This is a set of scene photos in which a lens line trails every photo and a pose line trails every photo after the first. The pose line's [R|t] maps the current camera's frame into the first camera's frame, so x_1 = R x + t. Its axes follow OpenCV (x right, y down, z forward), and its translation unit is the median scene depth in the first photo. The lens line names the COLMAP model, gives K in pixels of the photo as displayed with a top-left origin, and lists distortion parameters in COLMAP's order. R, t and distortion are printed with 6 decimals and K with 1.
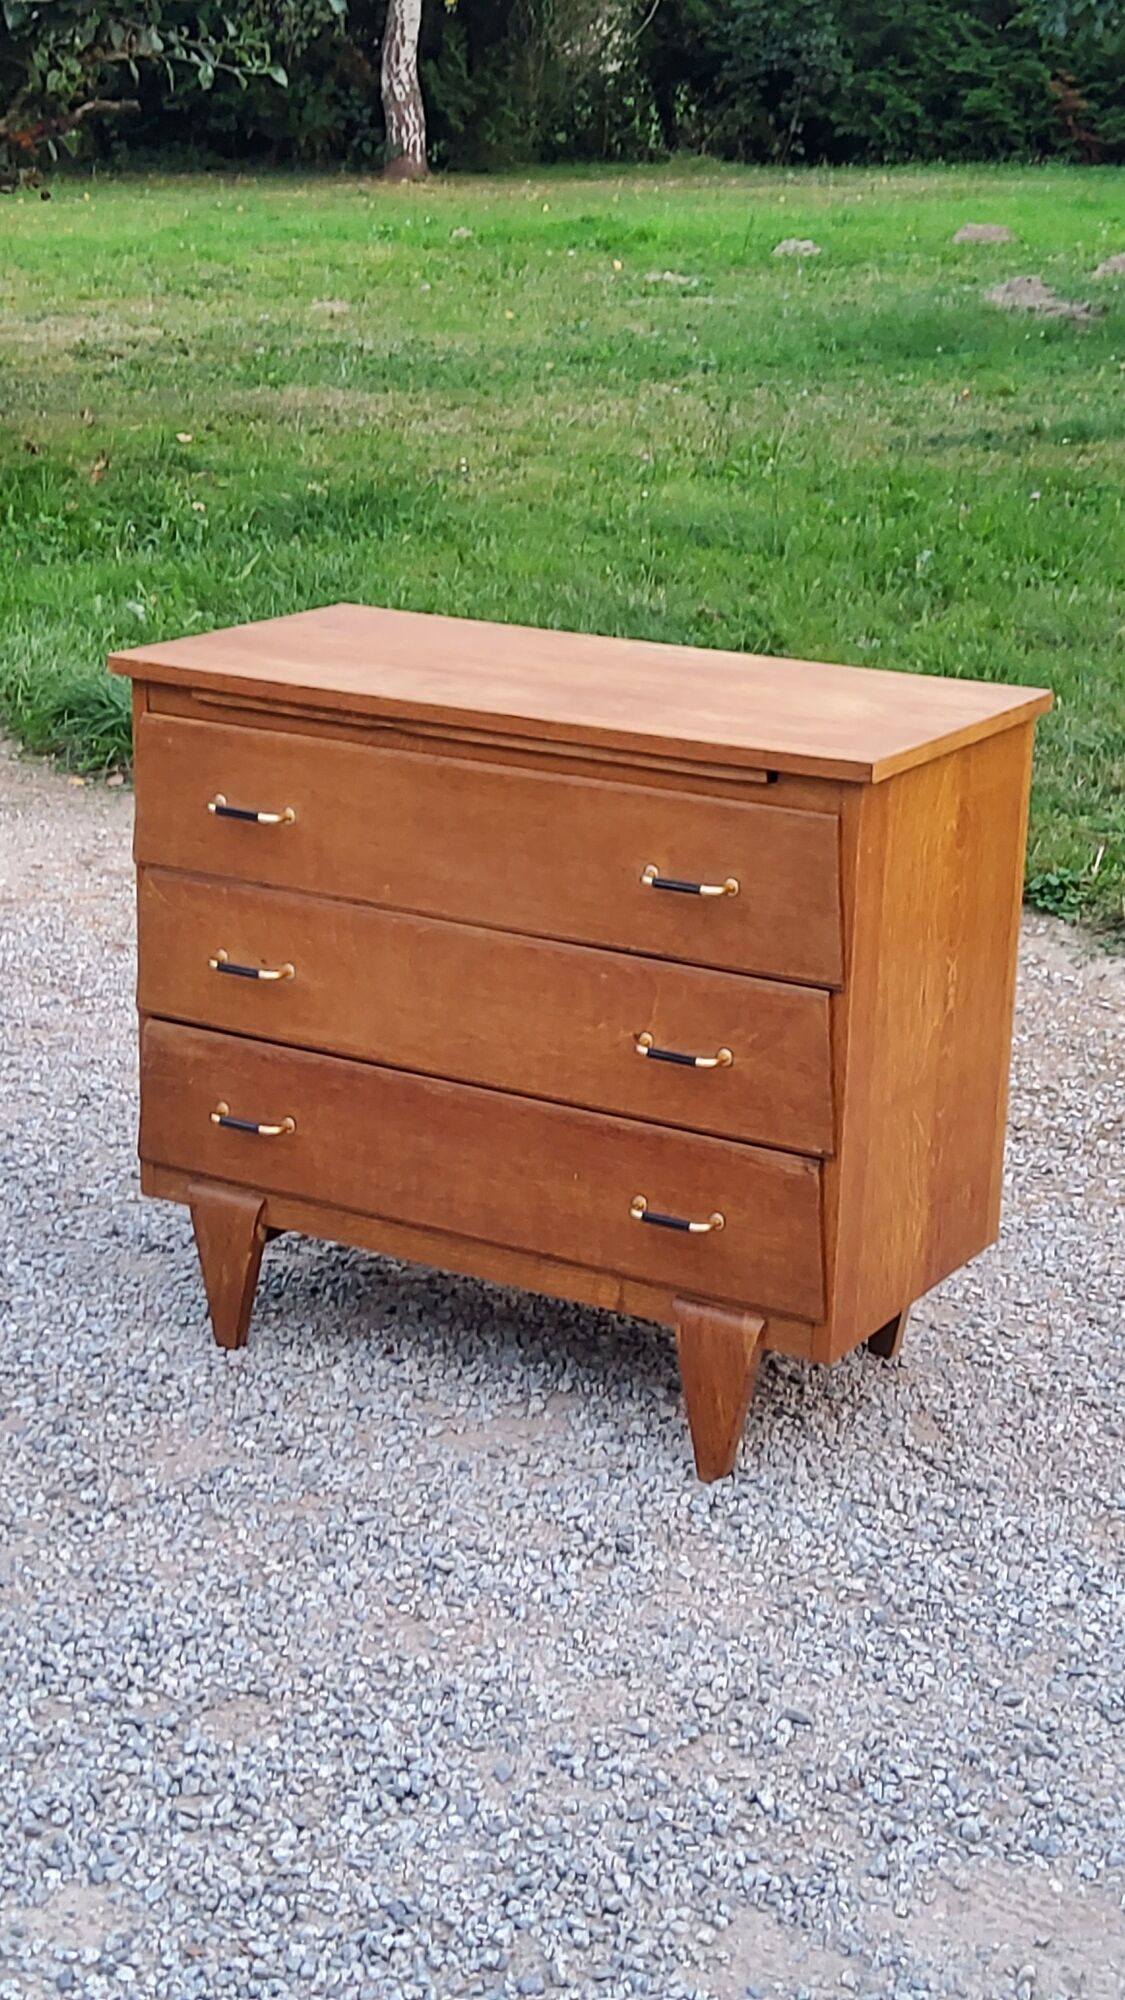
lens RADIAL K [[2984.8, 0, 567.6], [0, 2984.8, 954.8], [0, 0, 1]] dist [0.104366, 0.000000]
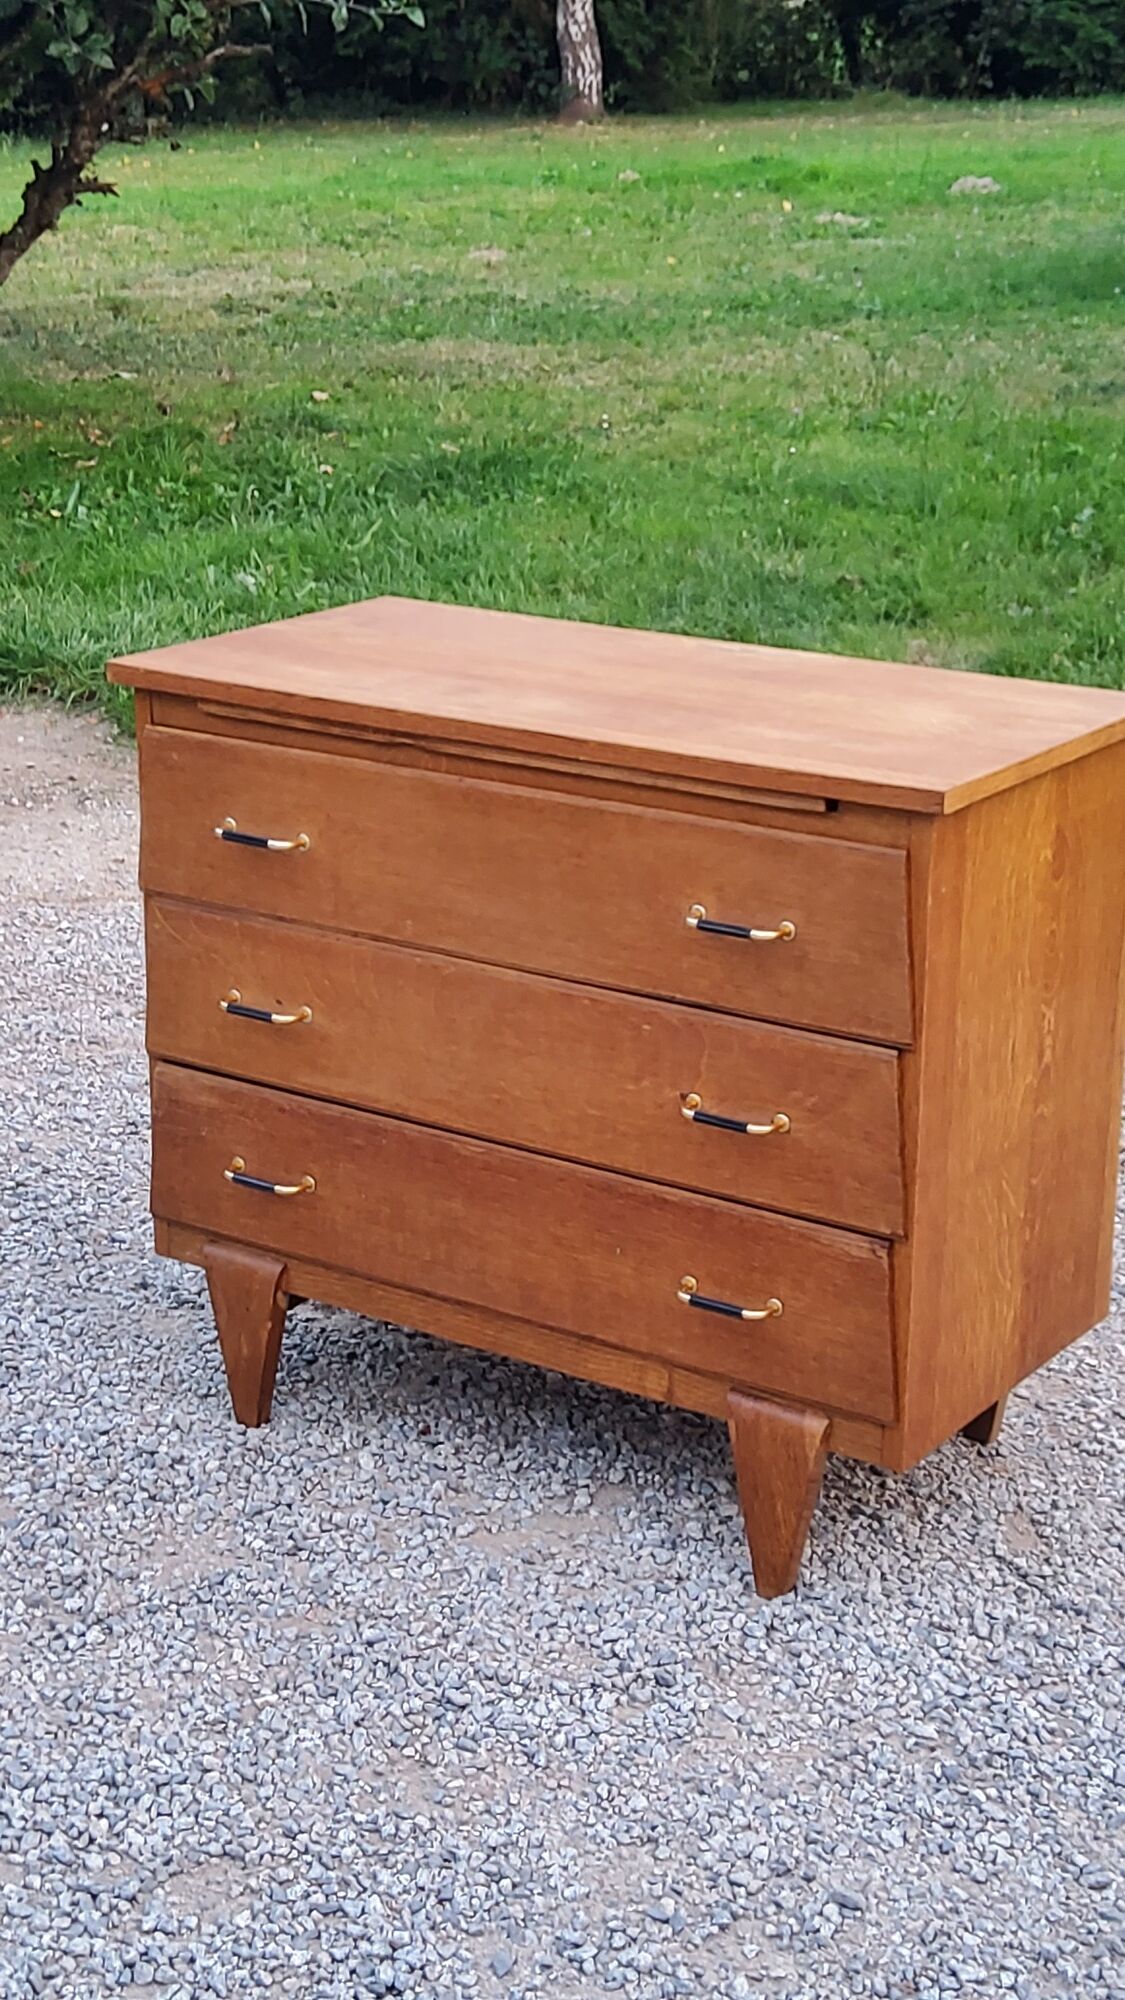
lens RADIAL K [[2984.8, 0, 570.8], [0, 2984.8, 965.9], [0, 0, 1]] dist [0.104366, 0.000000]
pose [[0.997967, 0.001755, -0.063713, 0.044576], [-0.000386, 0.999769, 0.021494, -0.029107], [0.063736, -0.021425, 0.997737, 0.115649]]
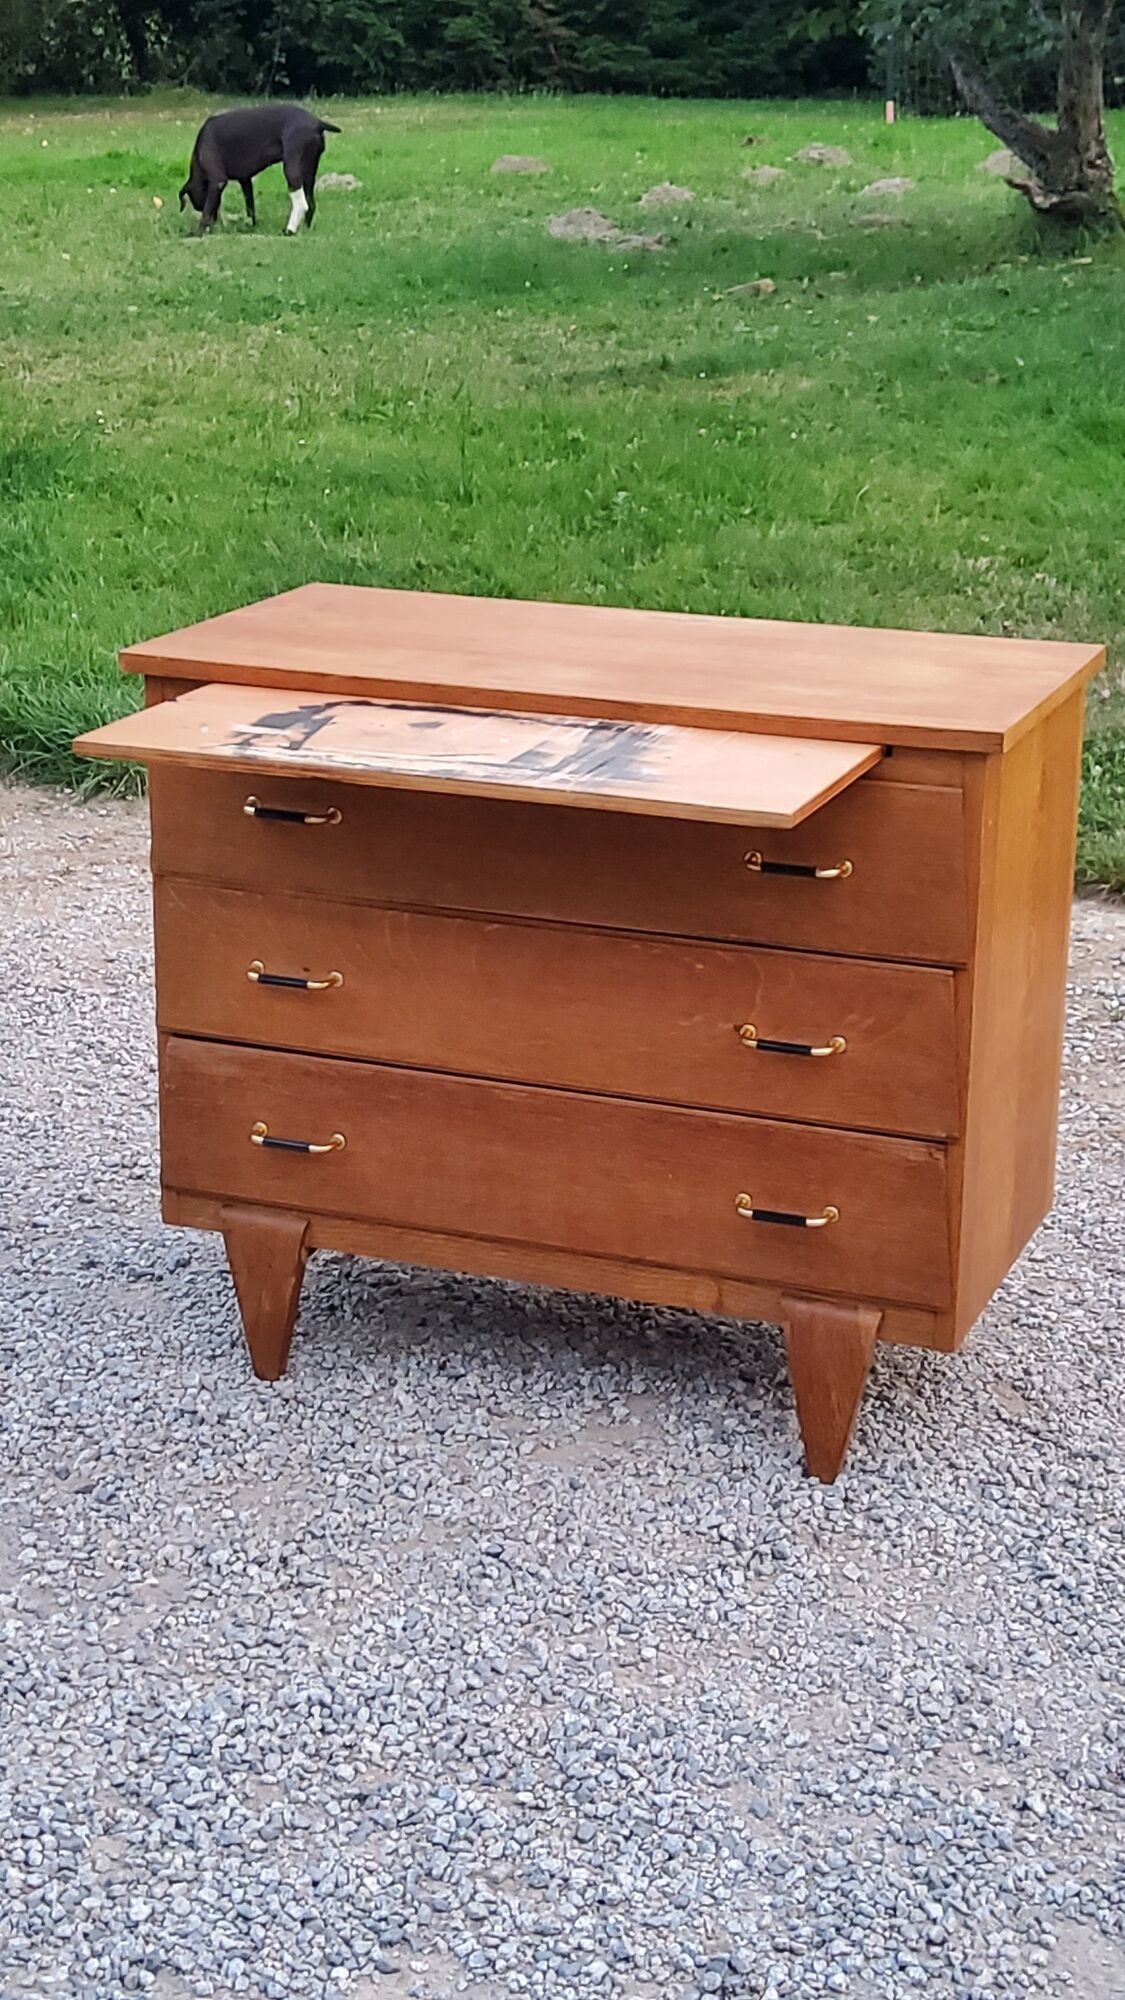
lens RADIAL K [[2984.8, 0, 565.0], [0, 2984.8, 959.8], [0, 0, 1]] dist [0.104366, 0.000000]
pose [[0.982565, -0.065642, 0.173946, -0.193477], [0.061532, 0.997686, 0.028920, -0.024225], [-0.175442, -0.017712, 0.984330, 0.059817]]
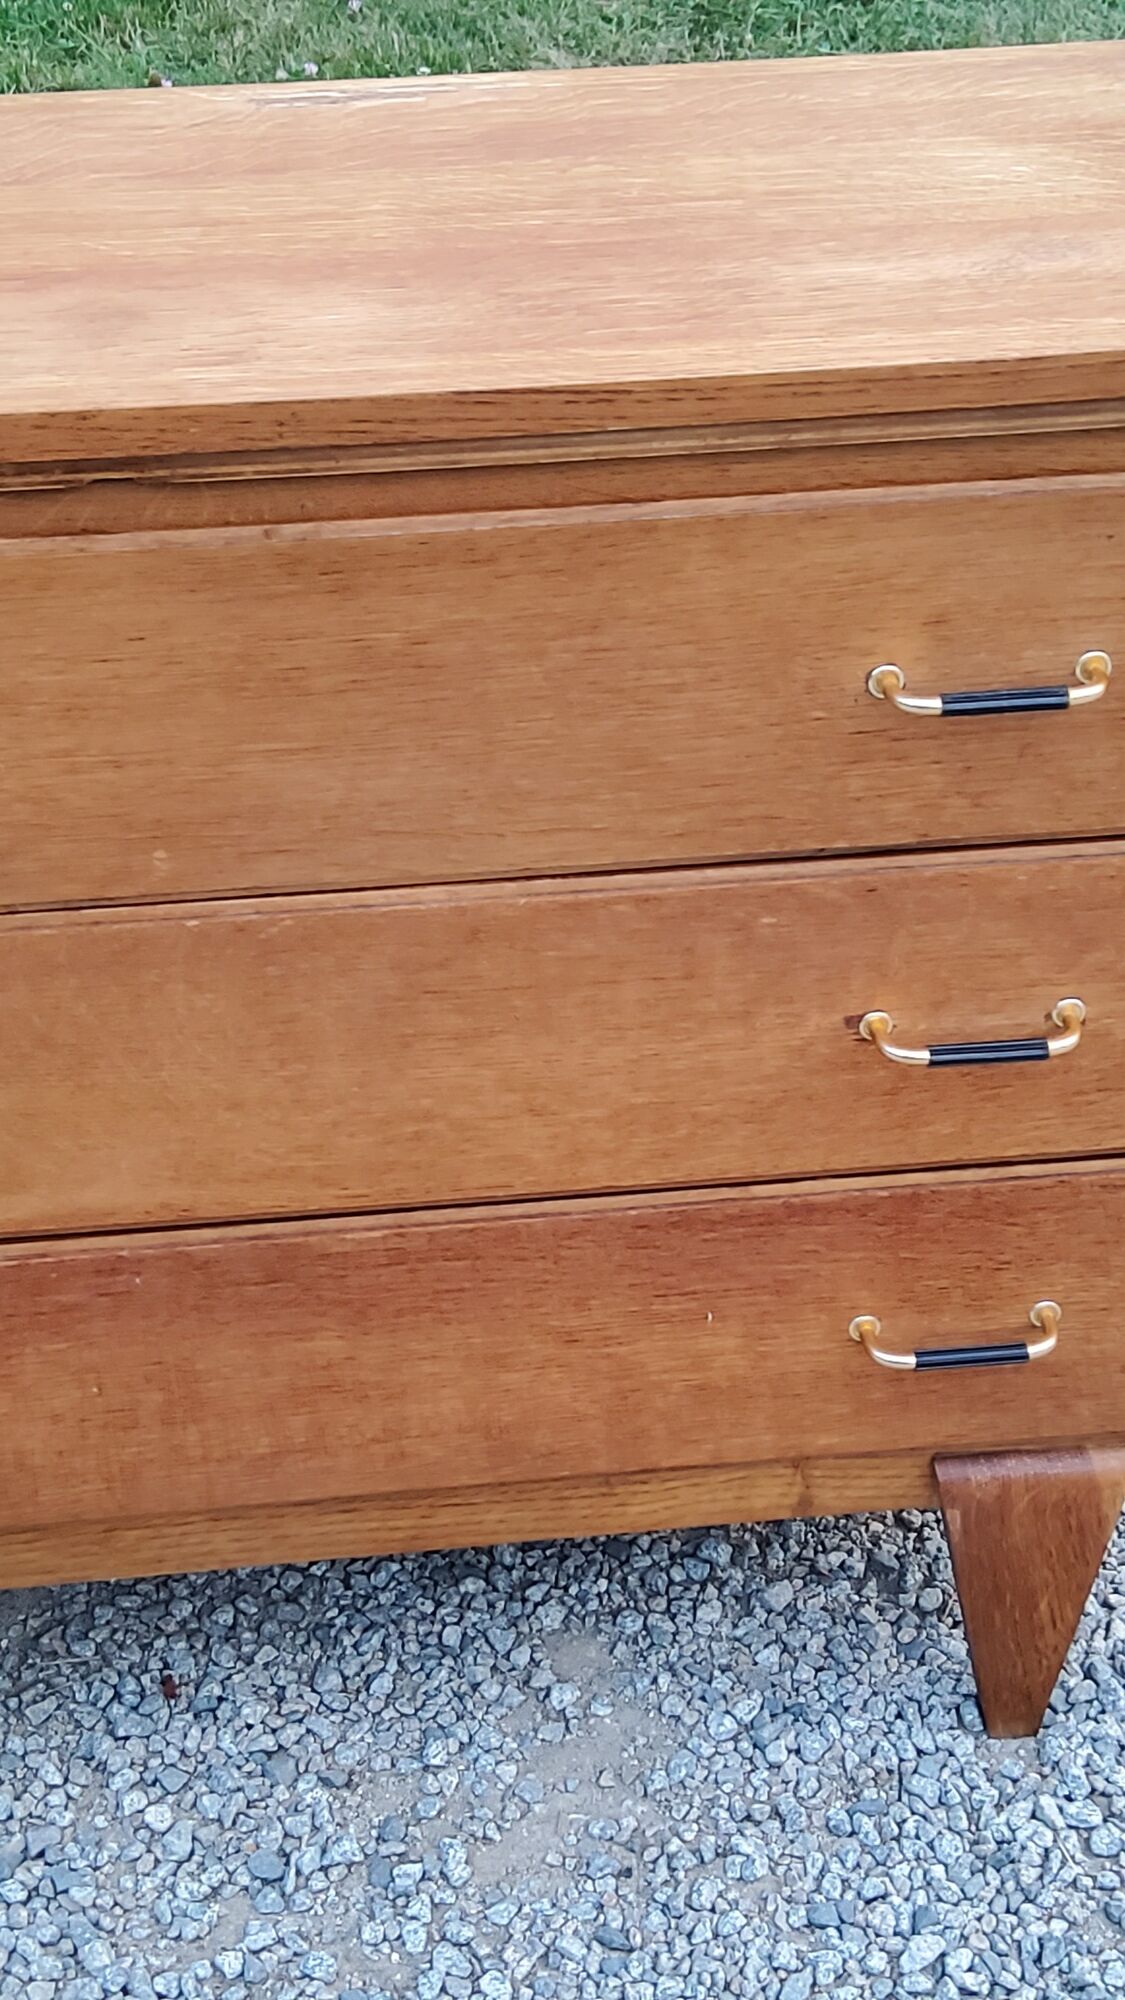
lens RADIAL K [[2984.8, 0, 579.6], [0, 2984.8, 976.0], [0, 0, 1]] dist [0.104366, 0.000000]
pose [[0.800671, -0.345374, 0.489533, -0.222343], [0.197853, 0.923698, 0.328081, -0.131507], [-0.565491, -0.165830, 0.807911, 0.636438]]
